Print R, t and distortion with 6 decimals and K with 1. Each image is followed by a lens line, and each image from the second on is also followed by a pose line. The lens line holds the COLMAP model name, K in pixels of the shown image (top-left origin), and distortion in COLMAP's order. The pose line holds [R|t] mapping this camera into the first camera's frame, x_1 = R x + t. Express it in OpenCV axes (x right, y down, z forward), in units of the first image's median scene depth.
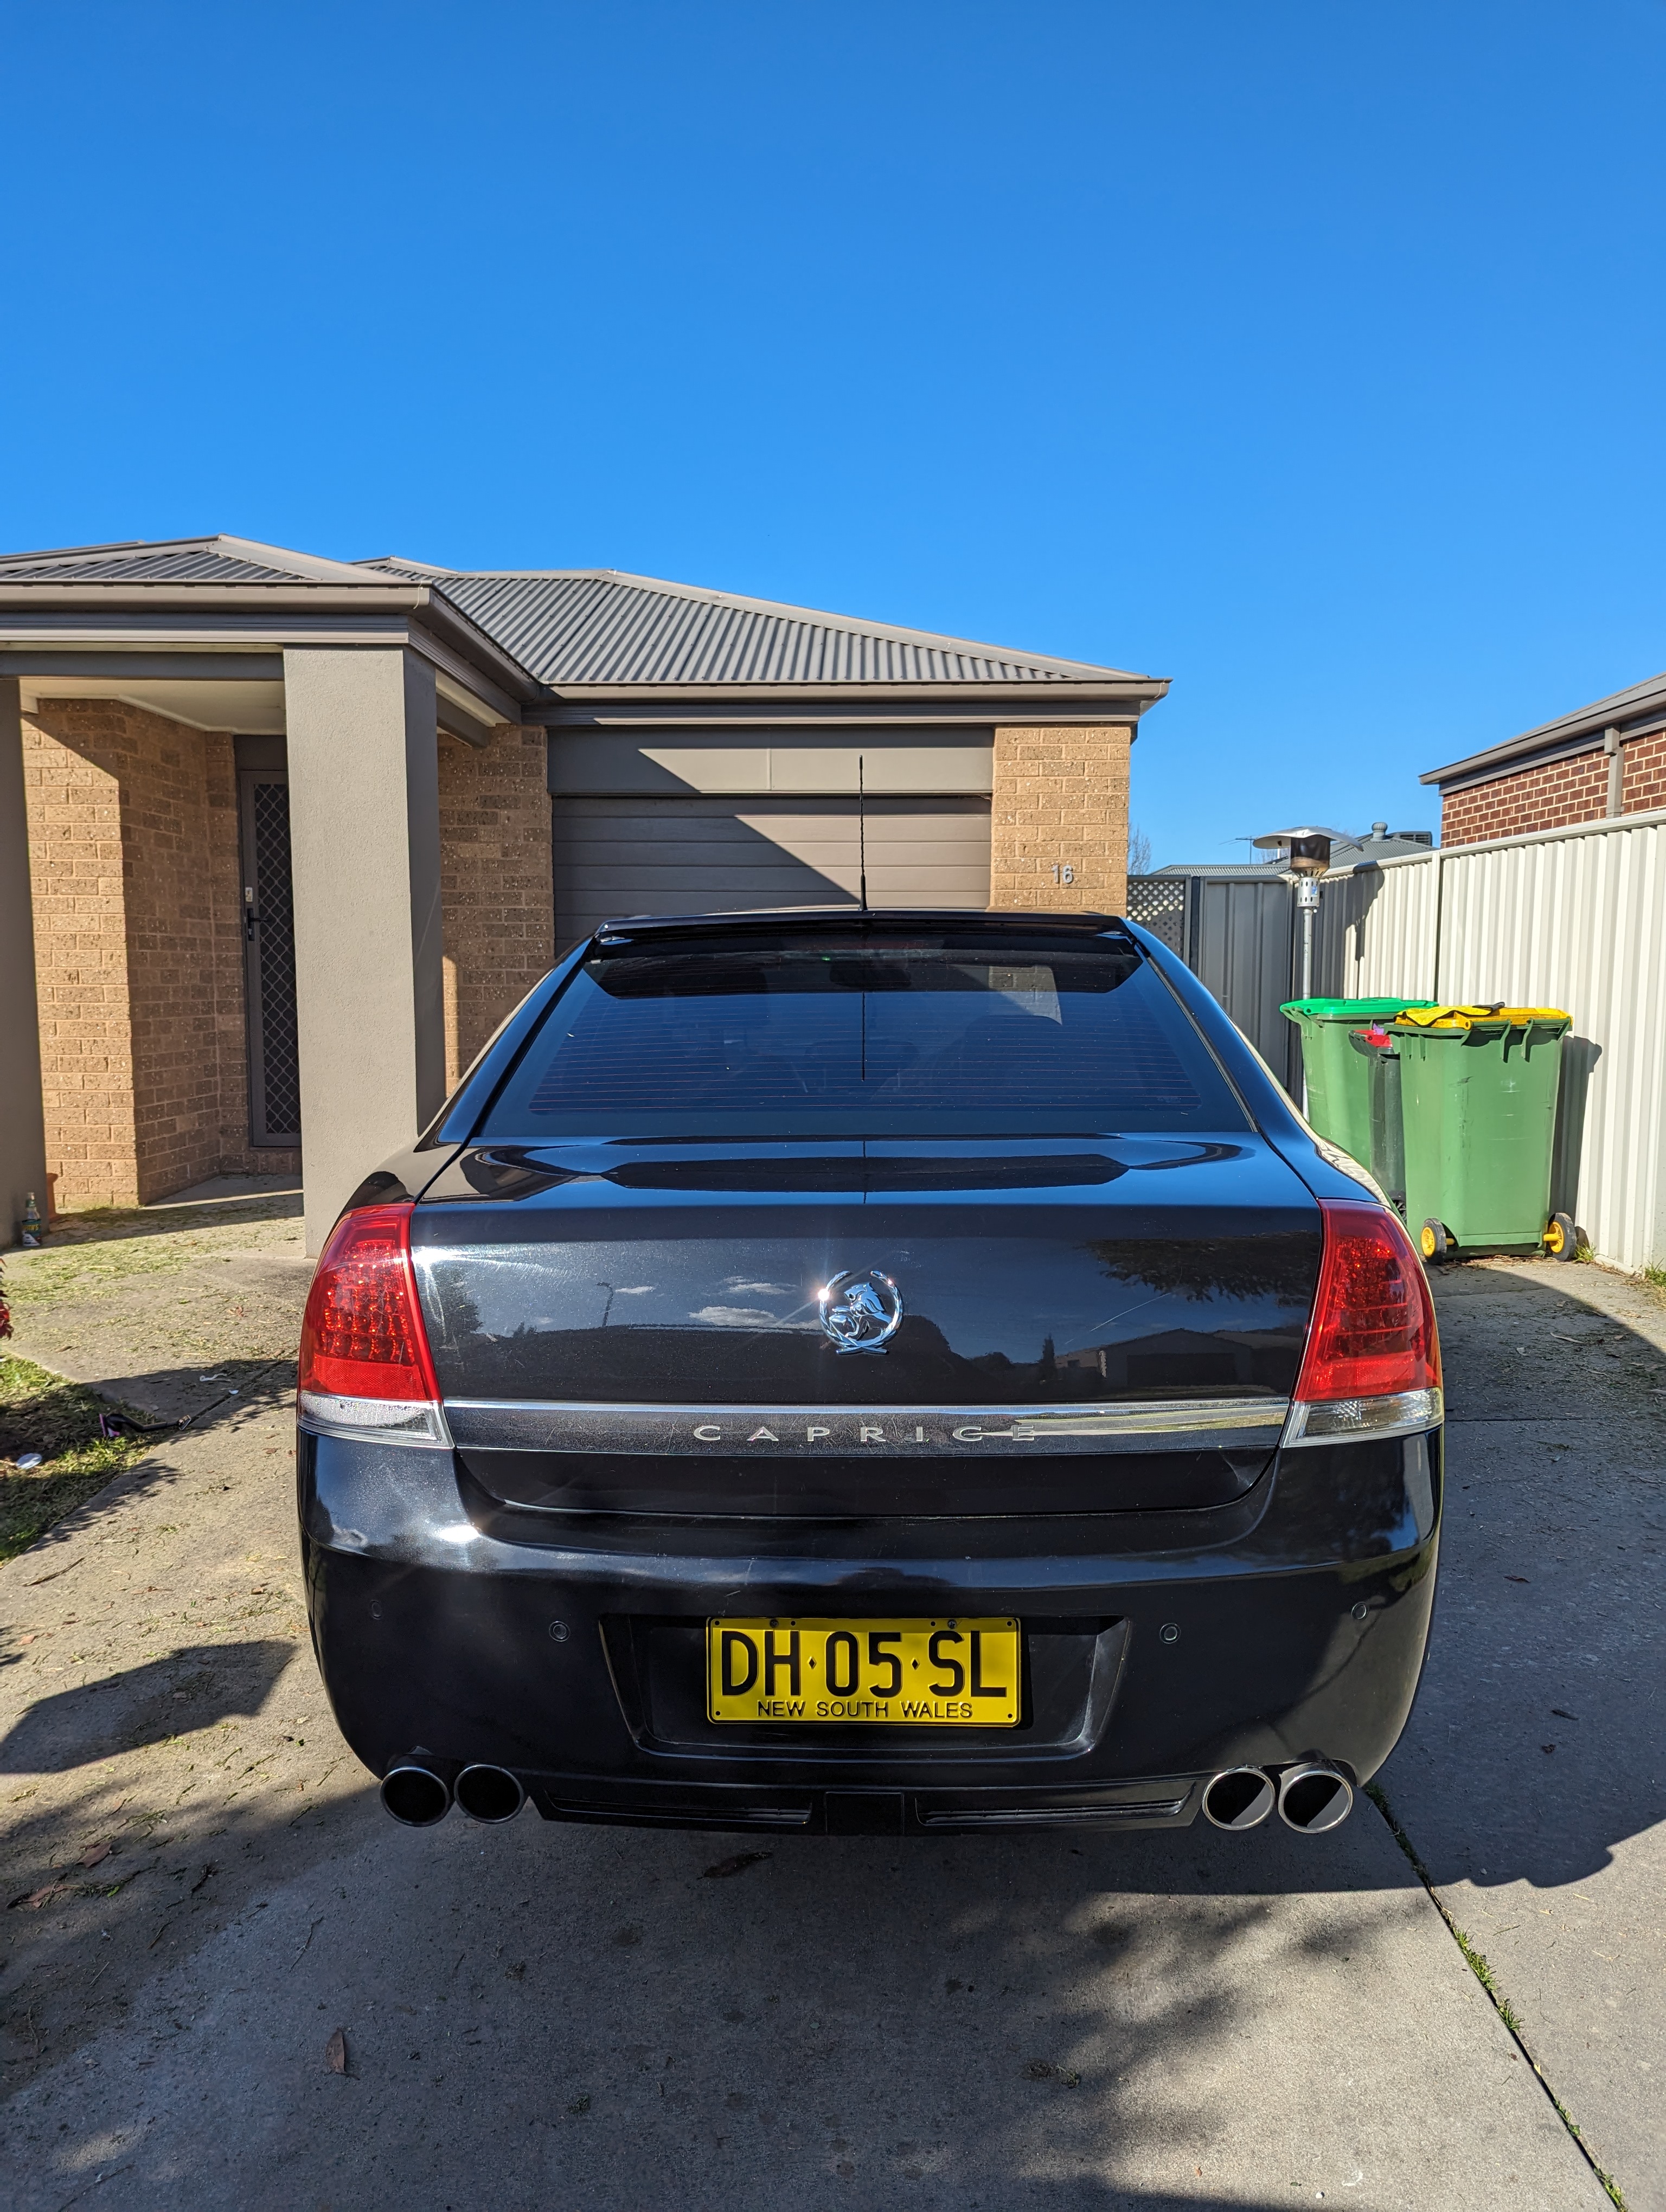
lens RADIAL K [[1575.0, 0, 833.0], [0, 1575.0, 1106.0], [0, 0, 1]] dist [0.008443, 0.001654]
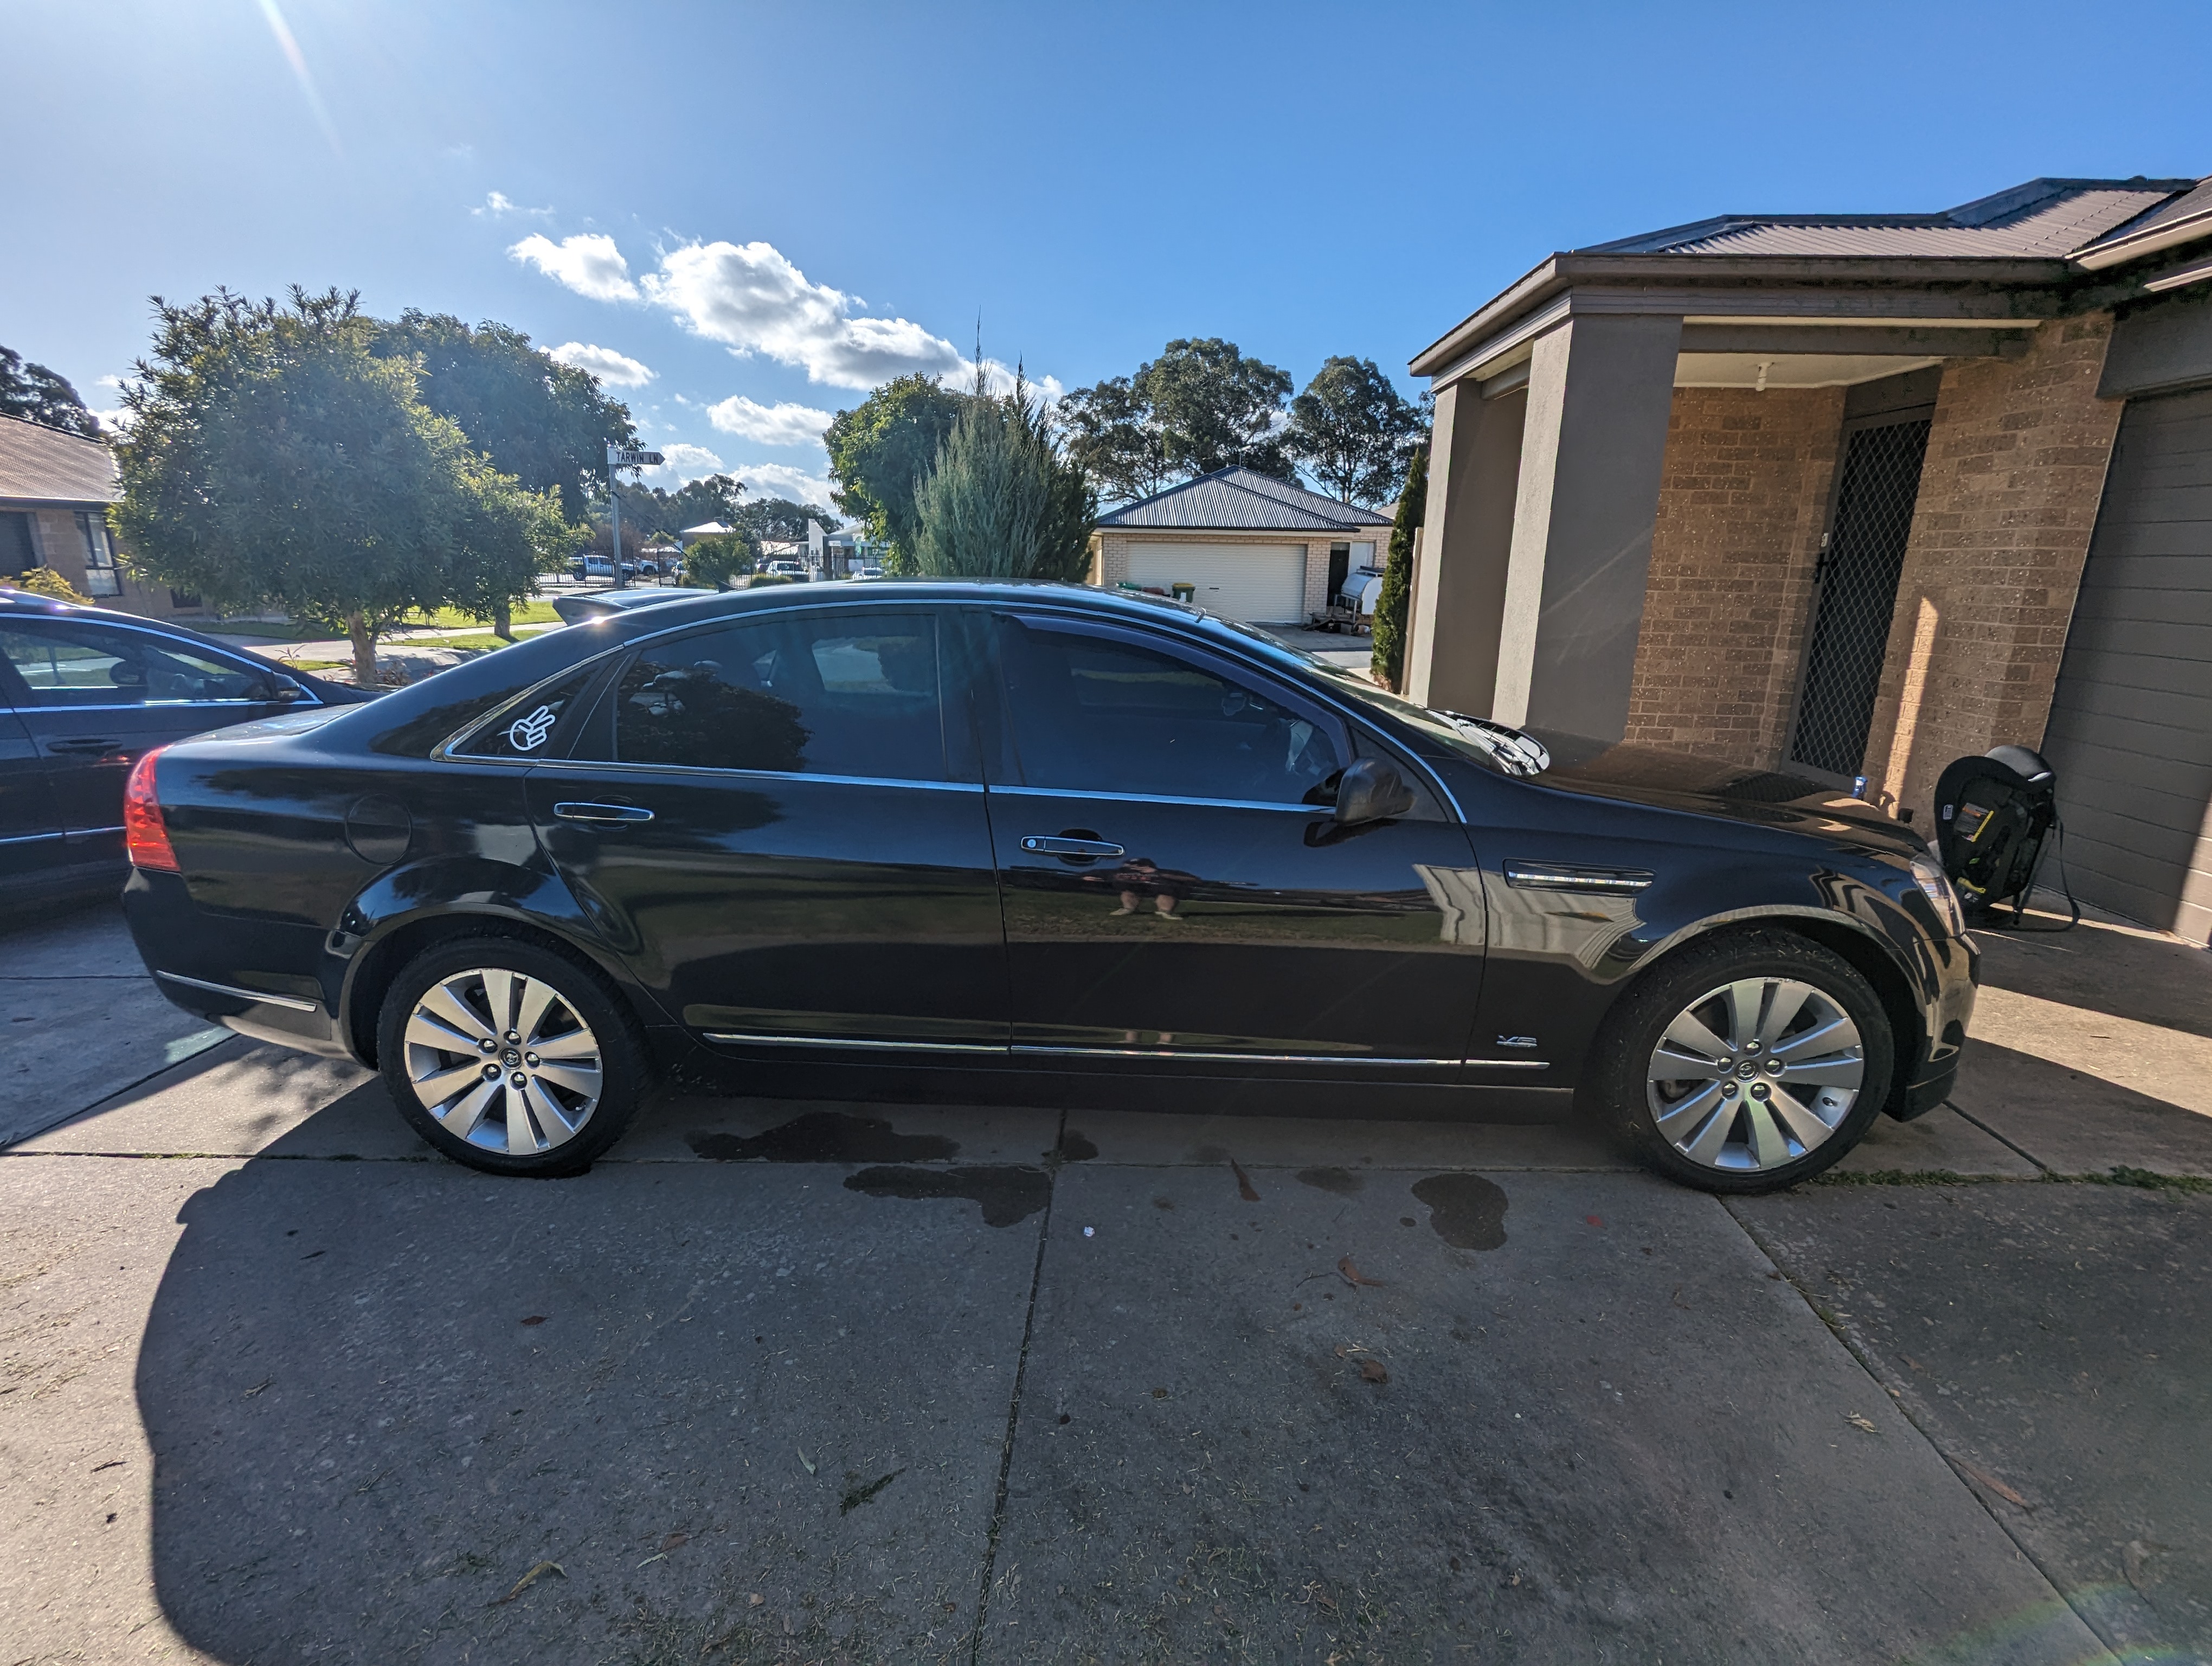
lens RADIAL K [[1052.5, 0, 1106.0], [0, 1052.5, 833.0], [0, 0, 1]] dist [-0.006408, -0.000243]
pose [[-0.020954, 0.247402, -0.968686, 0.393586], [-0.101139, 0.963404, 0.248241, -0.069922], [0.994652, 0.103174, 0.004835, 0.532965]]
